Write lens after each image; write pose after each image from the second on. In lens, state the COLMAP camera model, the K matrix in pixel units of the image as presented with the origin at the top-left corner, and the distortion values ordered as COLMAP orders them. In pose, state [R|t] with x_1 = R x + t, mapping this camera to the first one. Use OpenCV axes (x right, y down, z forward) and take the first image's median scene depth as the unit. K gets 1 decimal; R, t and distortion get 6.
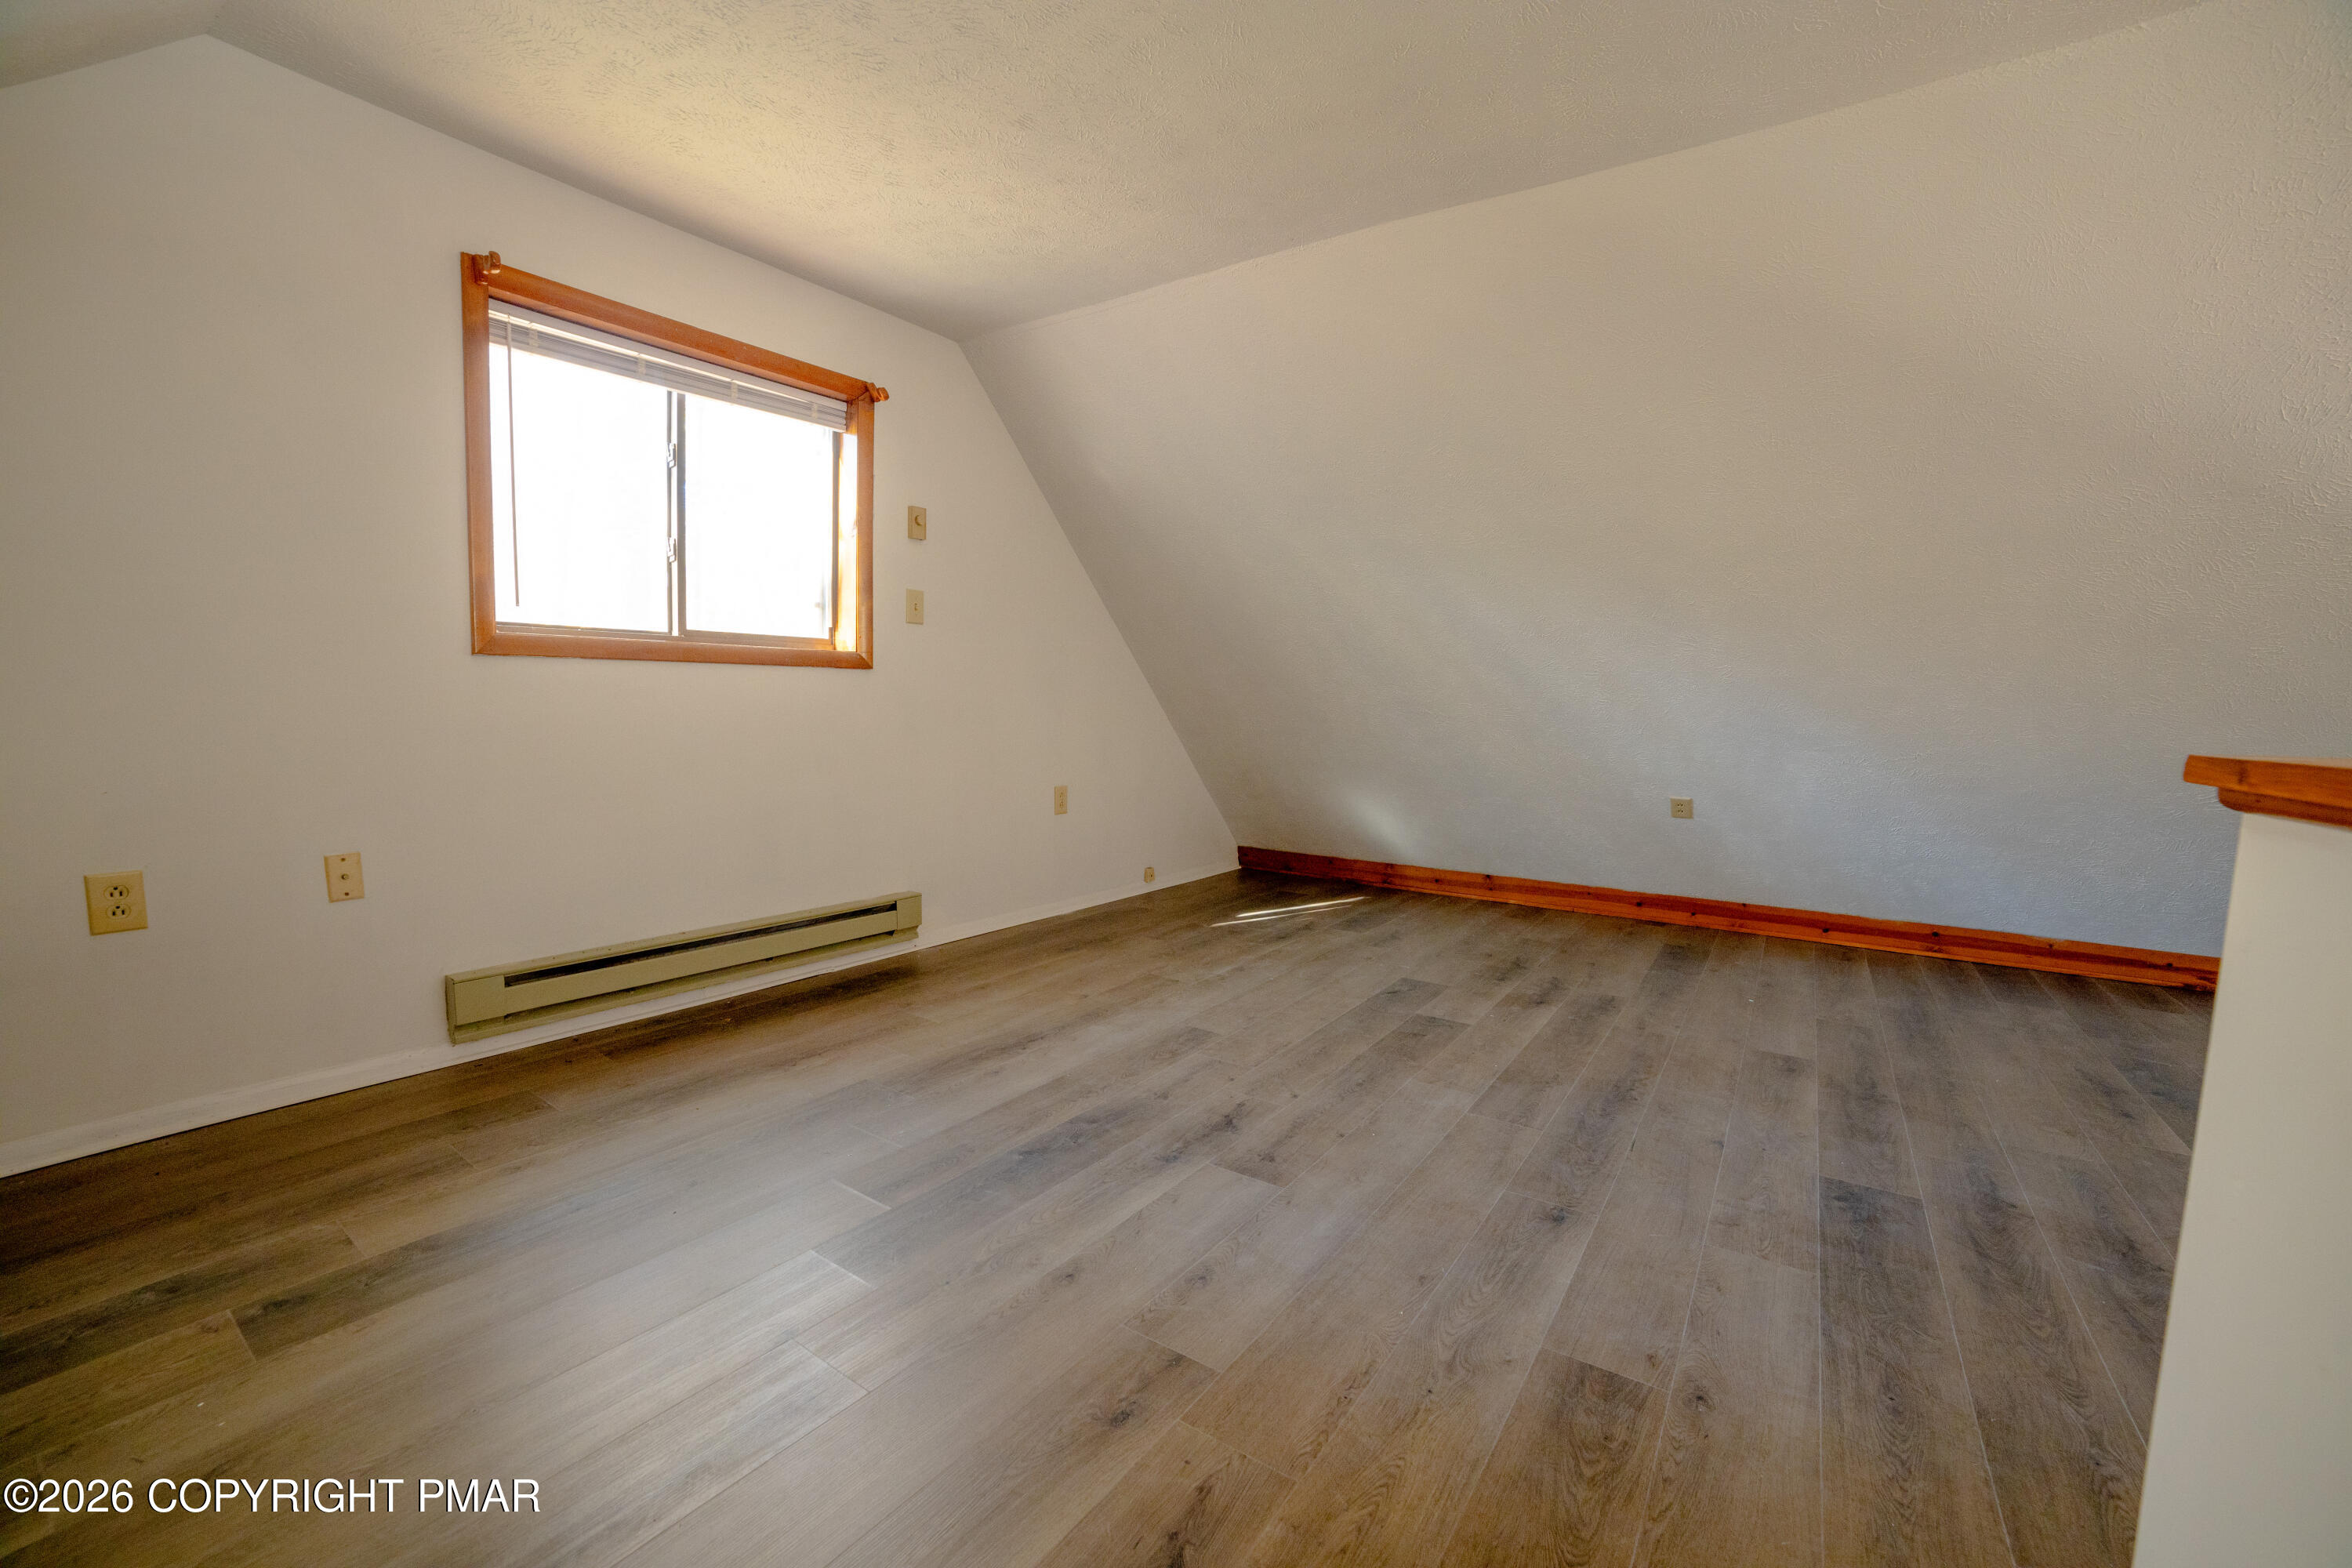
lens RADIAL K [[955.7, 0, 1164.4], [0, 955.7, 792.7], [0, 0, 1]] dist [-0.103601, 0.035178]
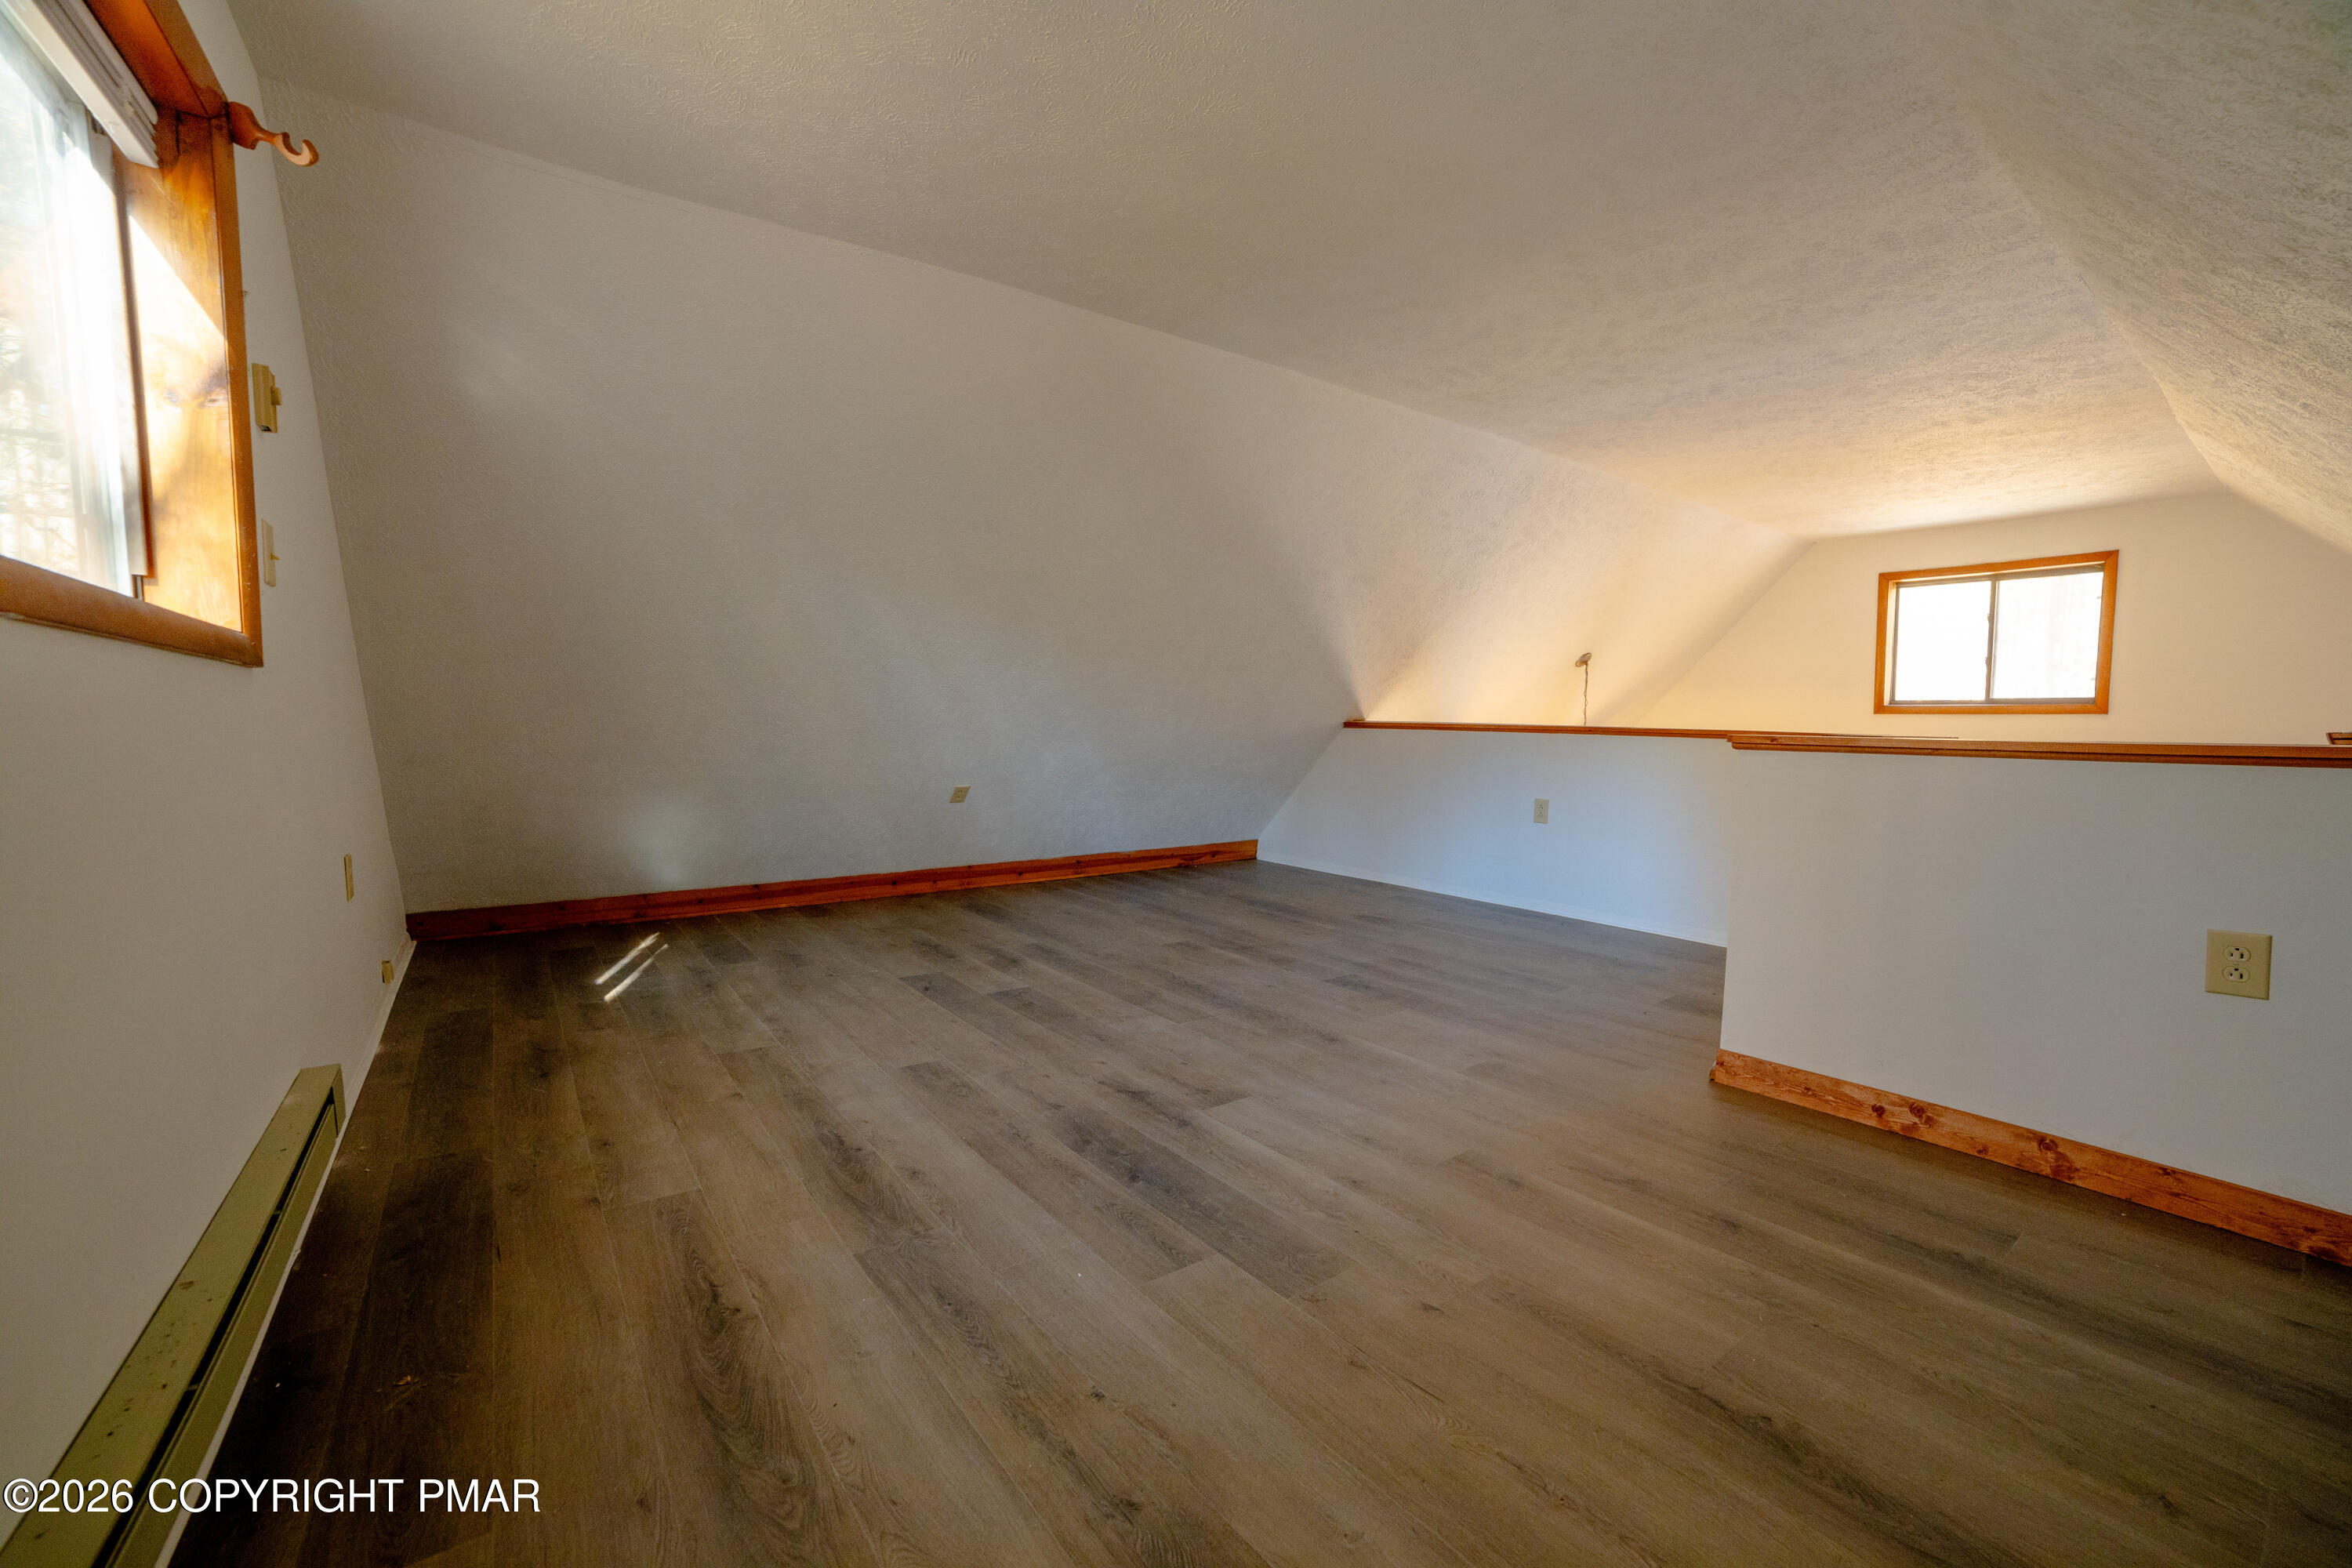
lens RADIAL K [[955.7, 0, 1164.4], [0, 955.7, 792.7], [0, 0, 1]] dist [-0.103601, 0.035178]
pose [[0.328482, -0.089318, 0.940278, -0.786473], [0.087656, 0.994105, 0.063809, -0.061603], [-0.940434, 0.061461, 0.334375, 0.469282]]
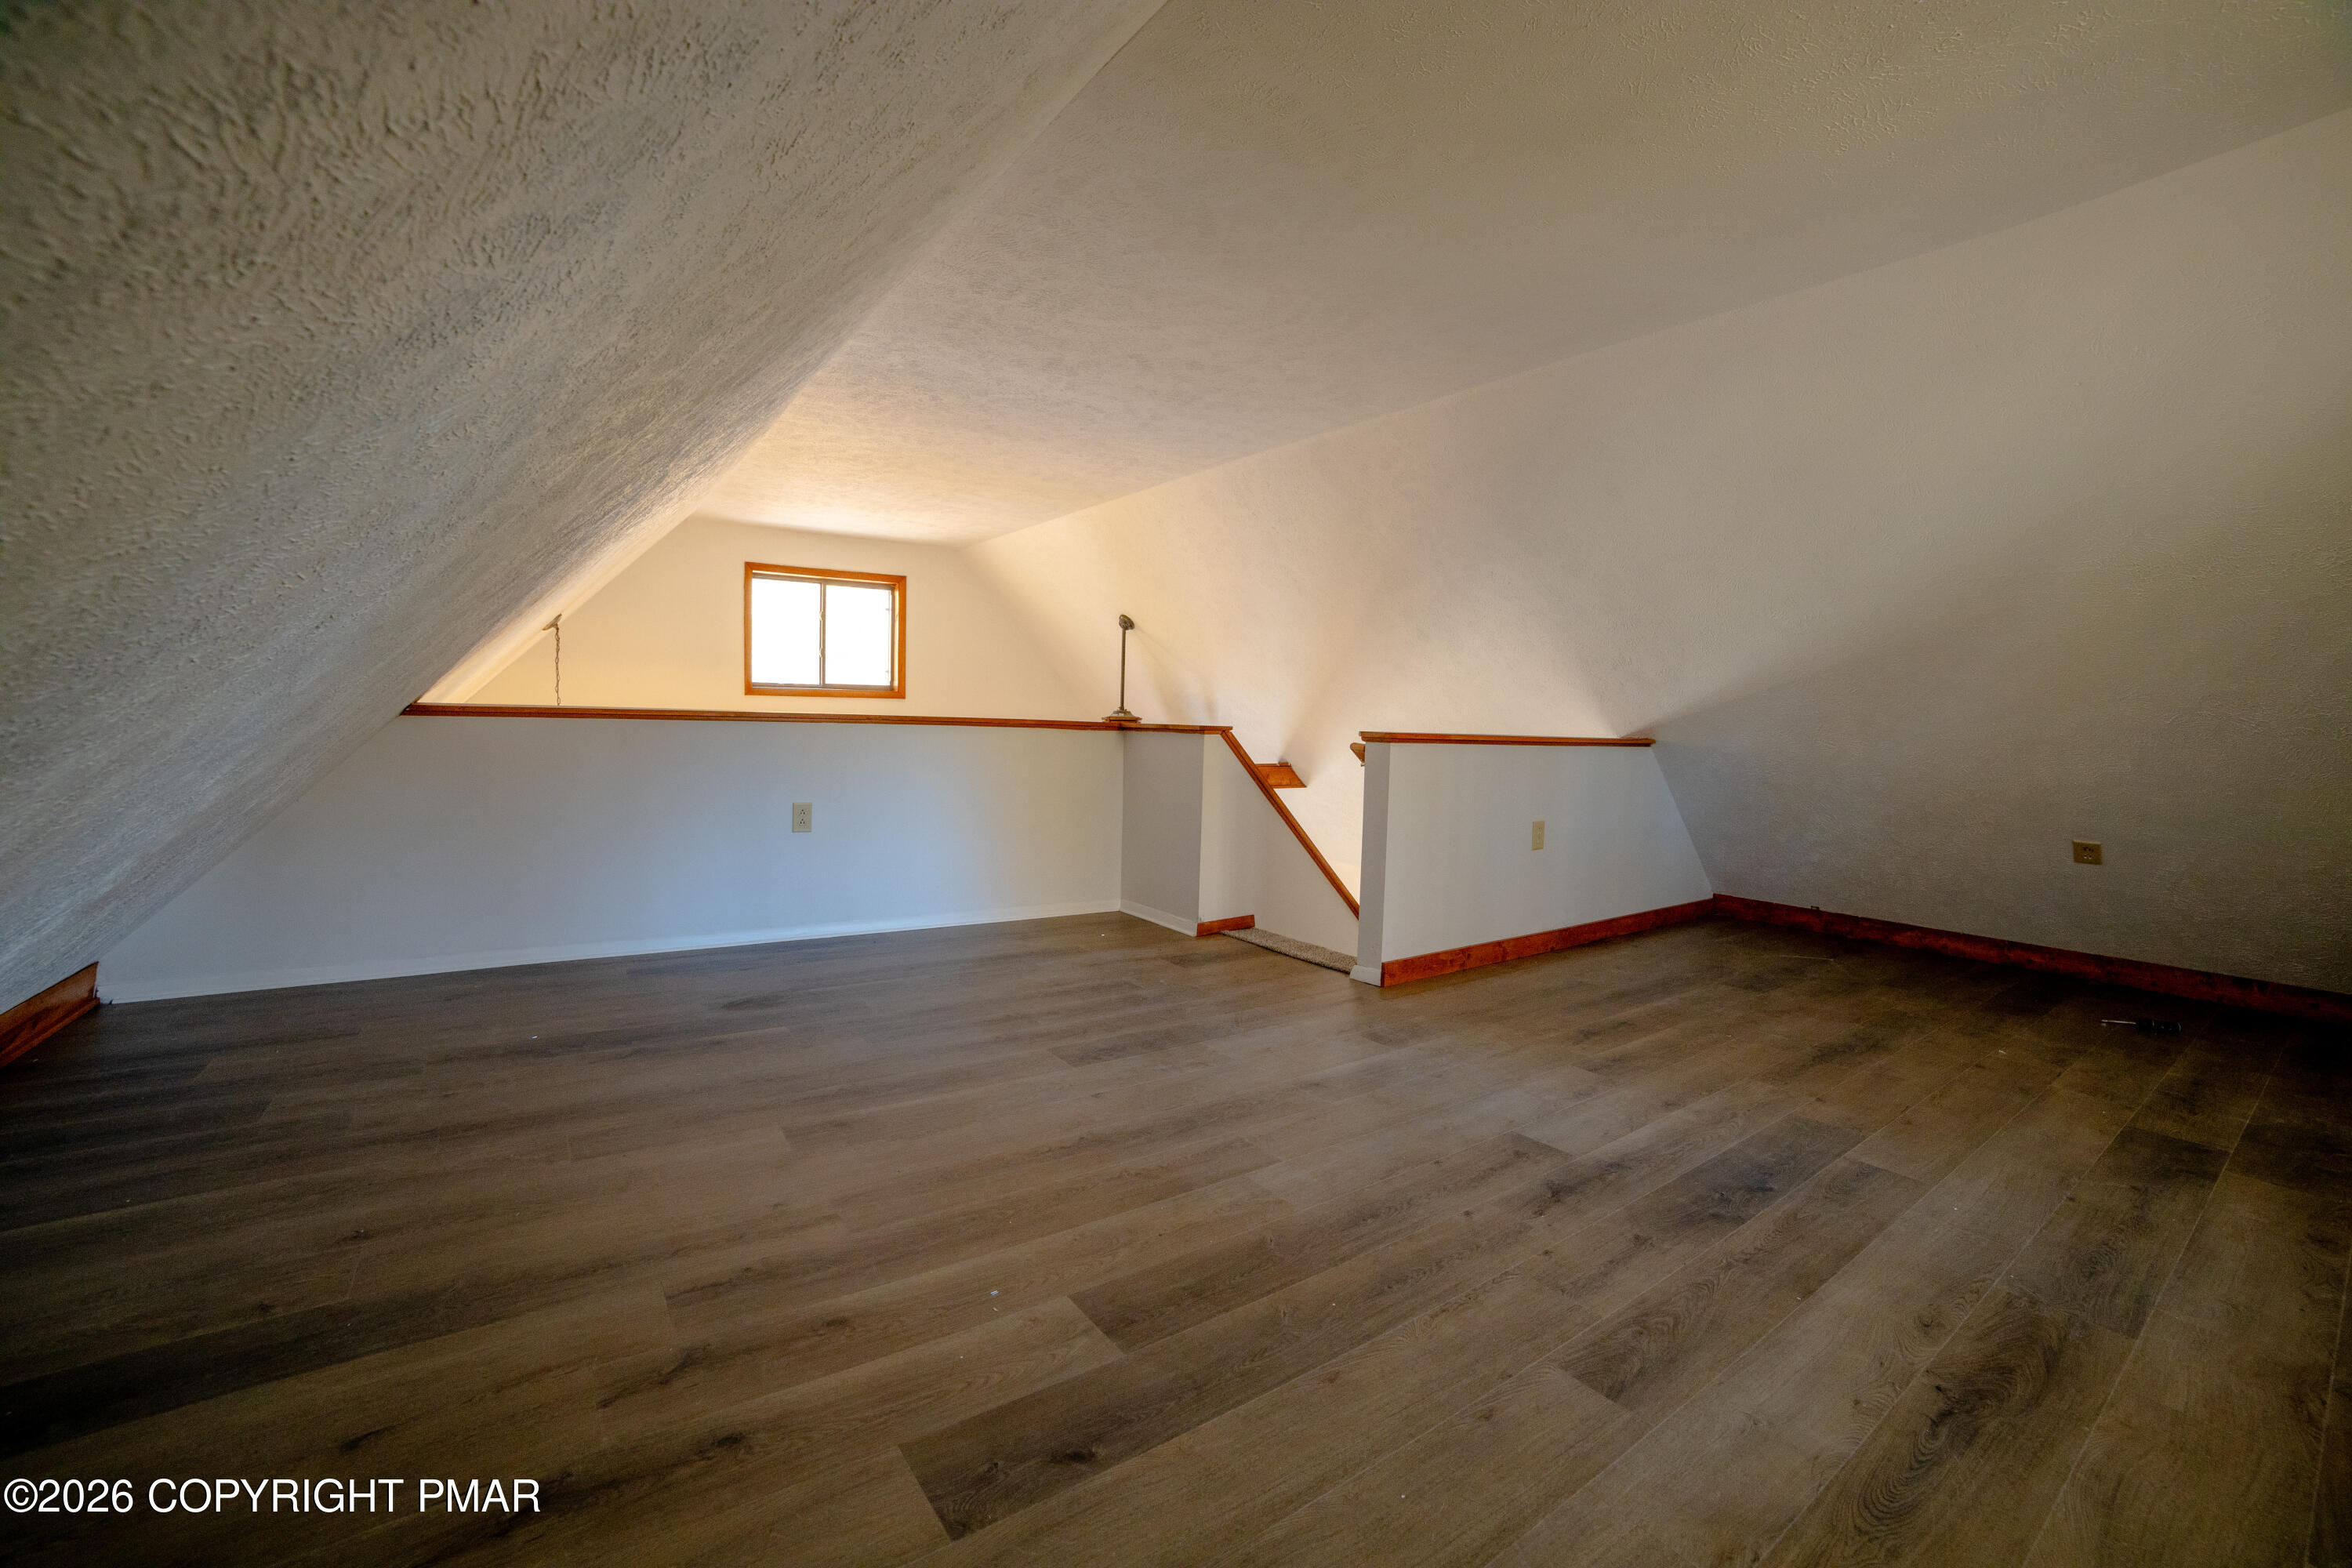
lens RADIAL K [[955.7, 0, 1164.4], [0, 955.7, 792.7], [0, 0, 1]] dist [-0.103601, 0.035178]
pose [[-0.937247, -0.073668, 0.340796, 0.122318], [-0.015175, 0.985117, 0.171213, -0.149403], [-0.348337, 0.155297, -0.924416, 1.576438]]
